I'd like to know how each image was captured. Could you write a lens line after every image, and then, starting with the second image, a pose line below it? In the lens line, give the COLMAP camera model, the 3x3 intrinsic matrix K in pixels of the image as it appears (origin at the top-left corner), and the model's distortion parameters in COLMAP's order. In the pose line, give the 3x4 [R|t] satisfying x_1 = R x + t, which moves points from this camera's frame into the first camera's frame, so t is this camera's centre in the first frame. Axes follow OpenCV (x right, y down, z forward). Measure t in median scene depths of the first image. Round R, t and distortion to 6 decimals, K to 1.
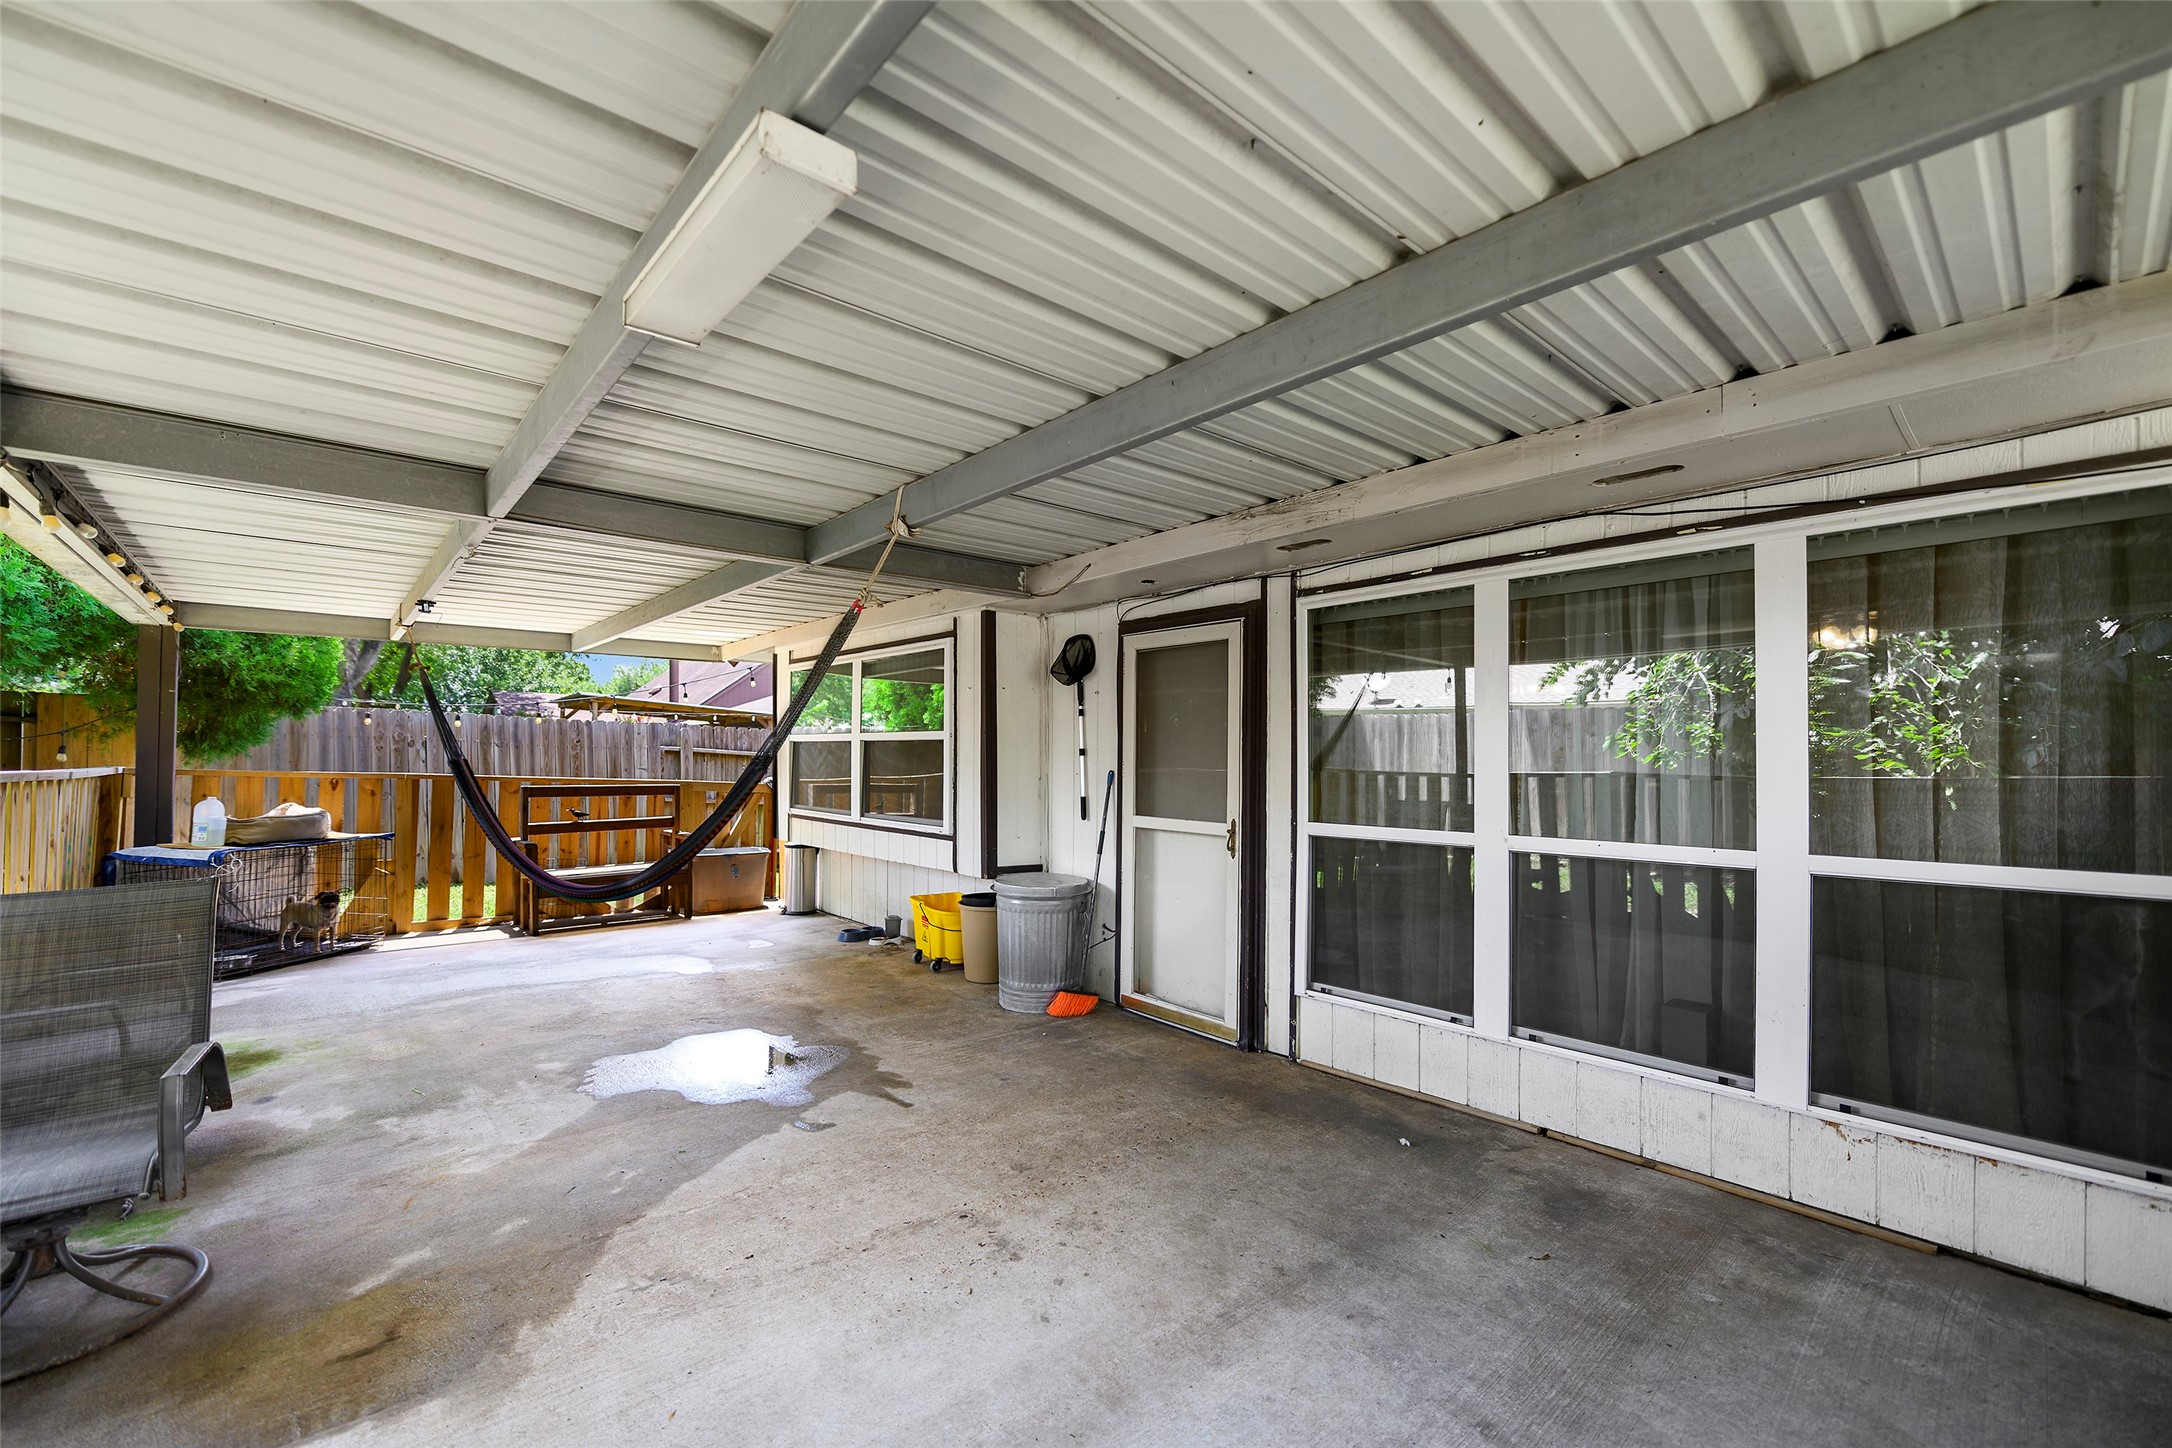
lens RADIAL K [[887.2, 0, 1094.0], [0, 887.2, 734.3], [0, 0, 1]] dist [0.012562, -0.001096]
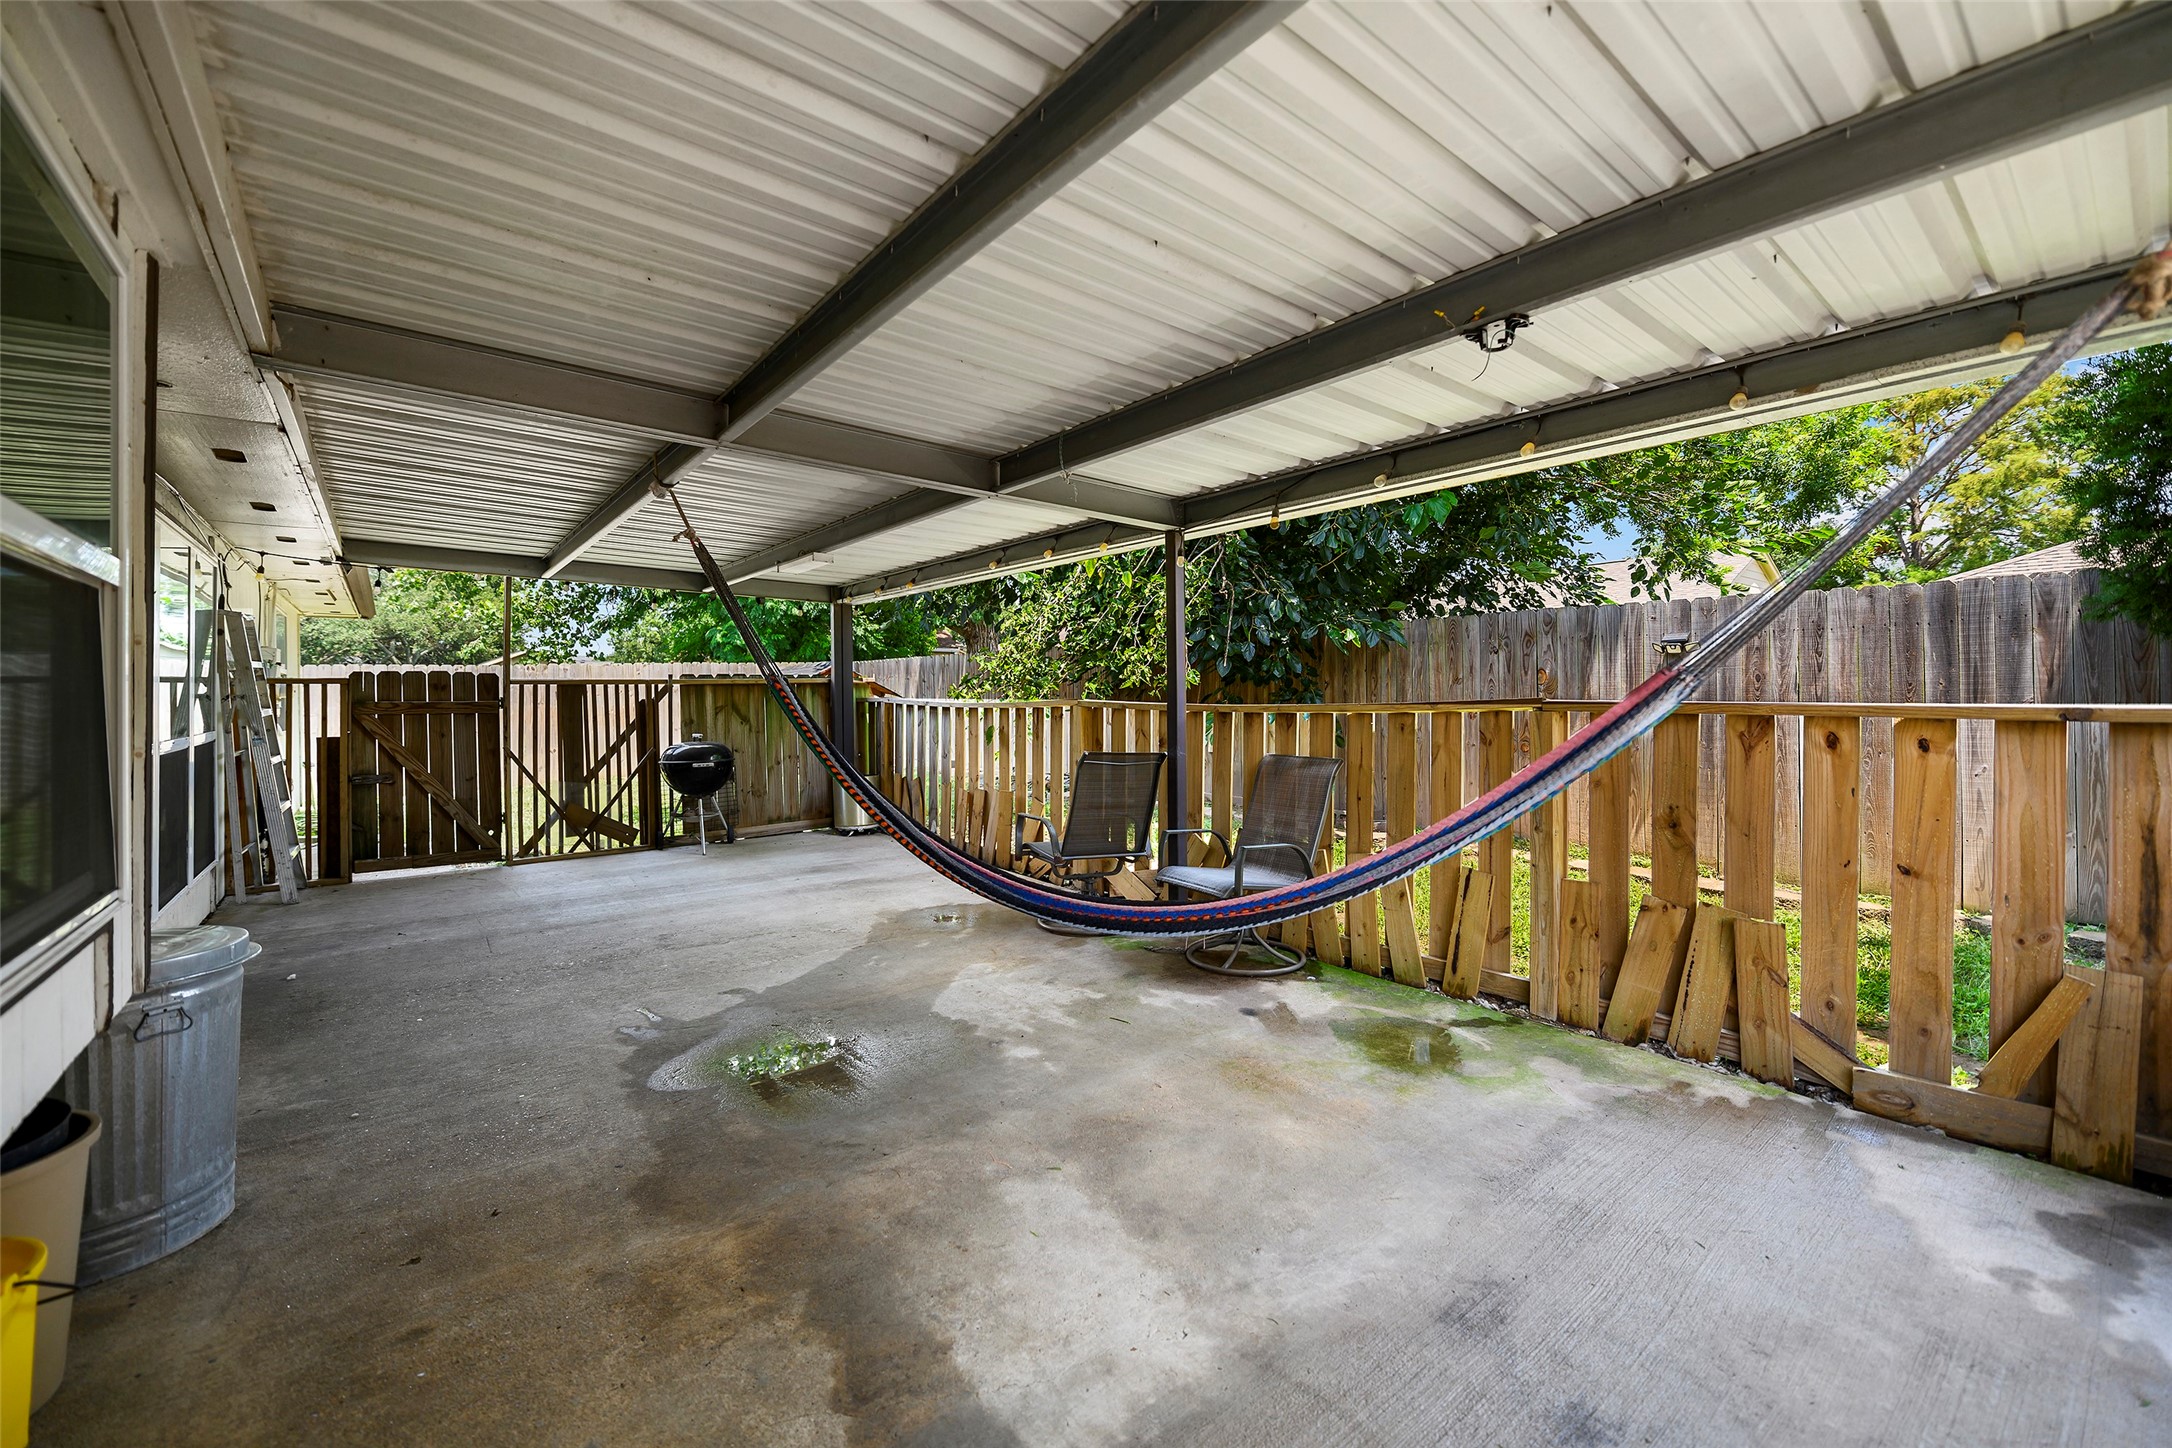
lens RADIAL K [[887.2, 0, 1083.4], [0, 887.2, 716.7], [0, 0, 1]] dist [0.012562, -0.001096]
pose [[-0.997817, -0.003588, 0.065945, -0.886185], [-0.003933, 0.999979, -0.005113, 0.084122], [-0.065925, -0.005361, -0.997810, 2.243503]]
